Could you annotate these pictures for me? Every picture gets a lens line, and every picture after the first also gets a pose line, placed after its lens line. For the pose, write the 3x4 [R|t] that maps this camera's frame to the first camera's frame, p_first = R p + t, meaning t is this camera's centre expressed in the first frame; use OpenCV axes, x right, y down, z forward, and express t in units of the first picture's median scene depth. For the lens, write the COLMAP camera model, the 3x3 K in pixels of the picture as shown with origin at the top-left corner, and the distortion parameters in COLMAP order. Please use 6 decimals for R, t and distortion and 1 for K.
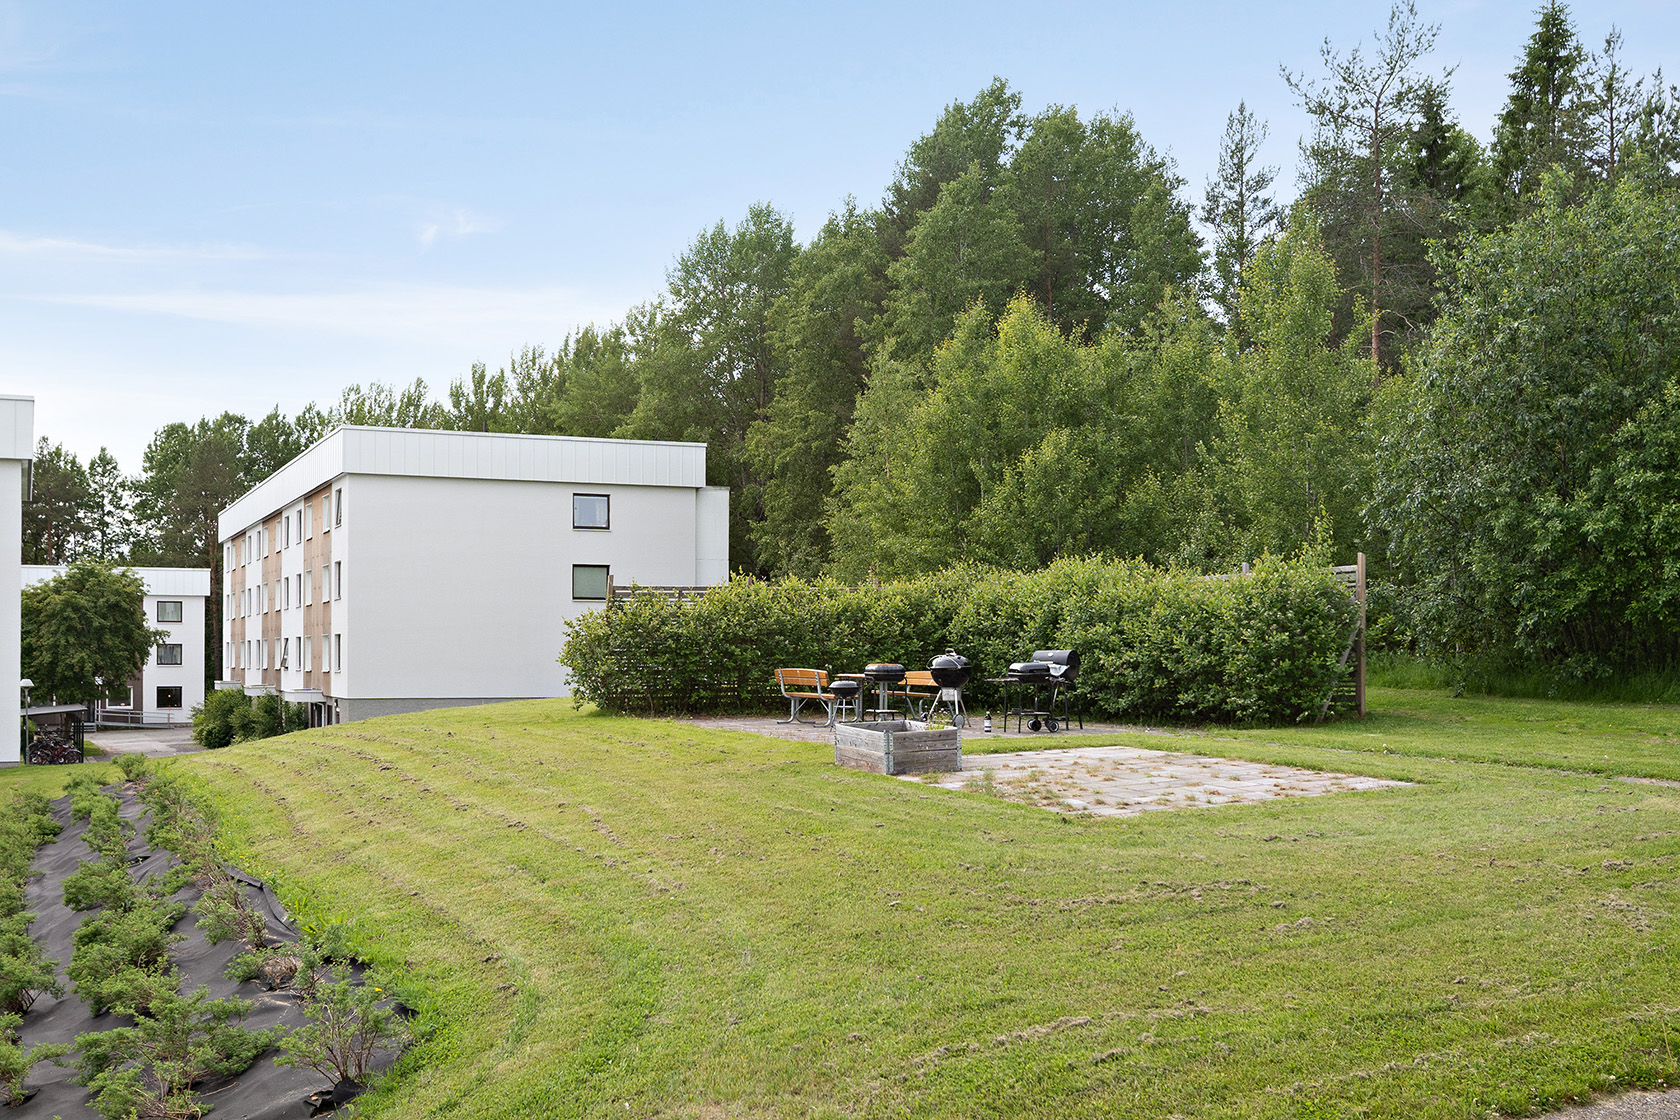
lens RADIAL K [[1832.7, 0, 840.0], [0, 1832.7, 560.0], [0, 0, 1]] dist [0.012199, -0.027683]
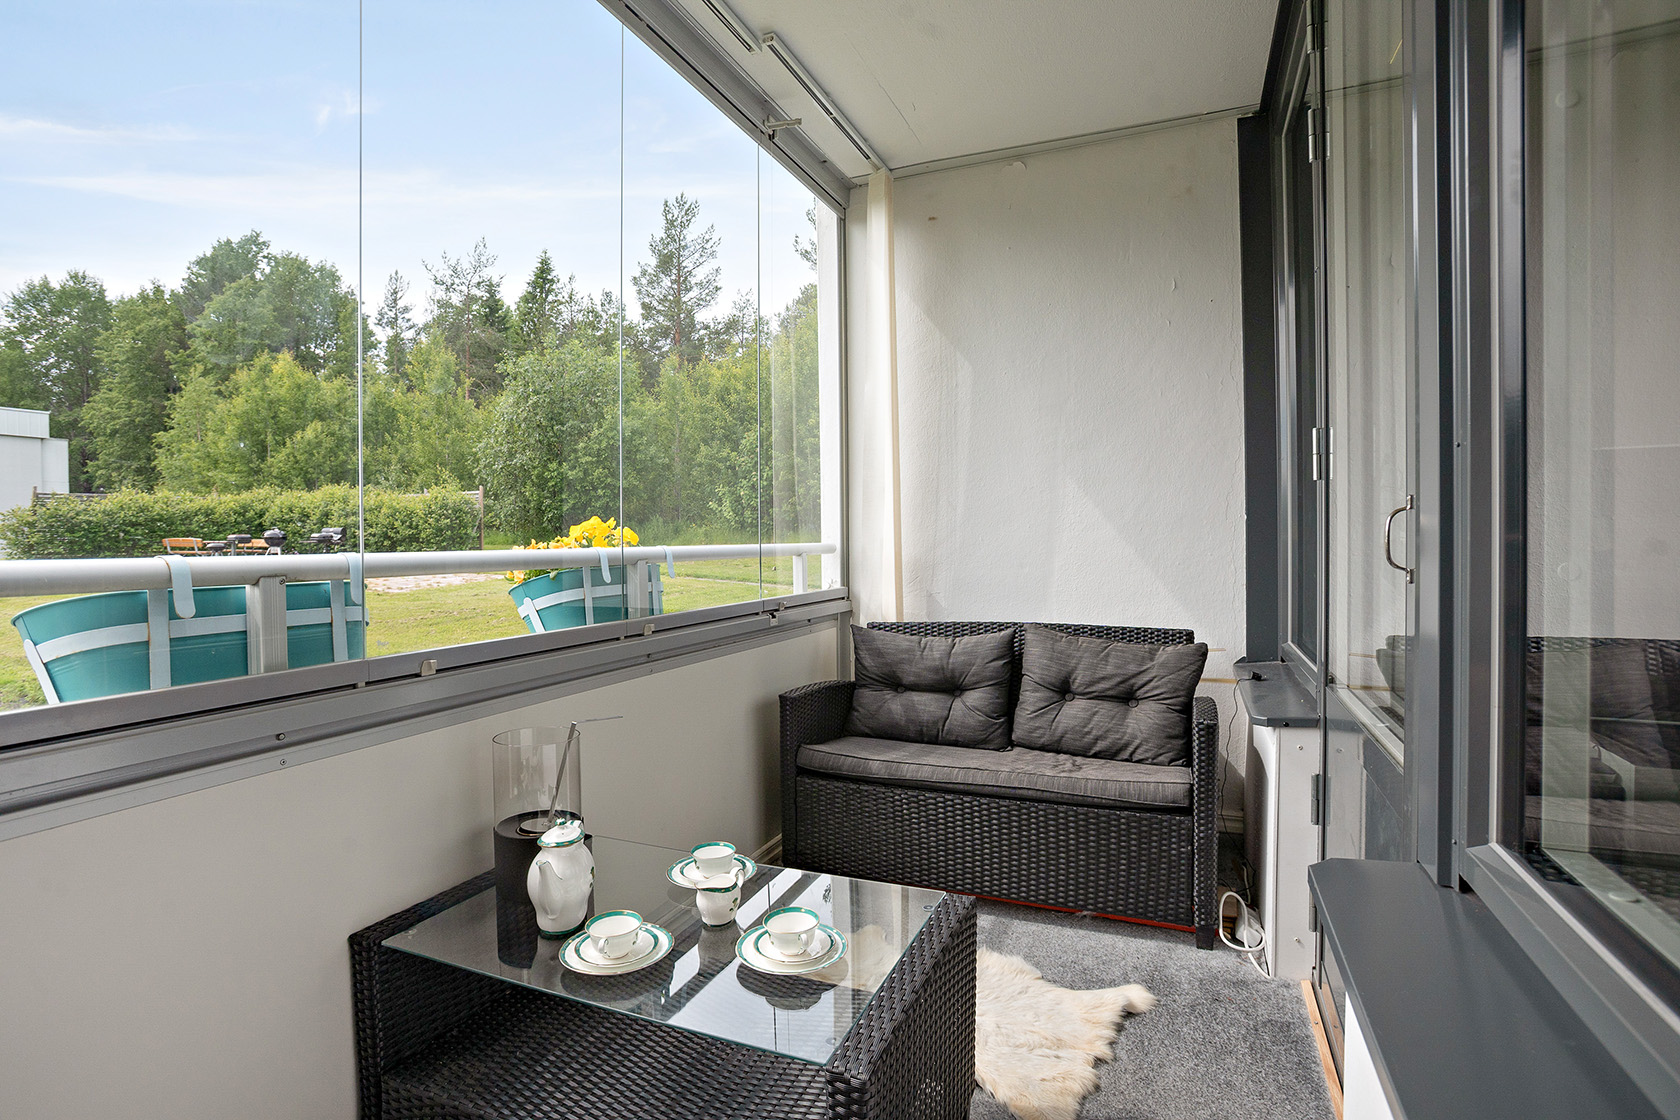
lens RADIAL K [[855.9, 0, 840.0], [0, 855.9, 560.0], [0, 0, 1]] dist [0.000952, 0.022571]
pose [[0.744423, -0.032702, 0.666907, -0.076083], [-0.016463, 0.997597, 0.067294, 0.006538], [-0.667506, -0.061075, 0.742096, -0.092242]]
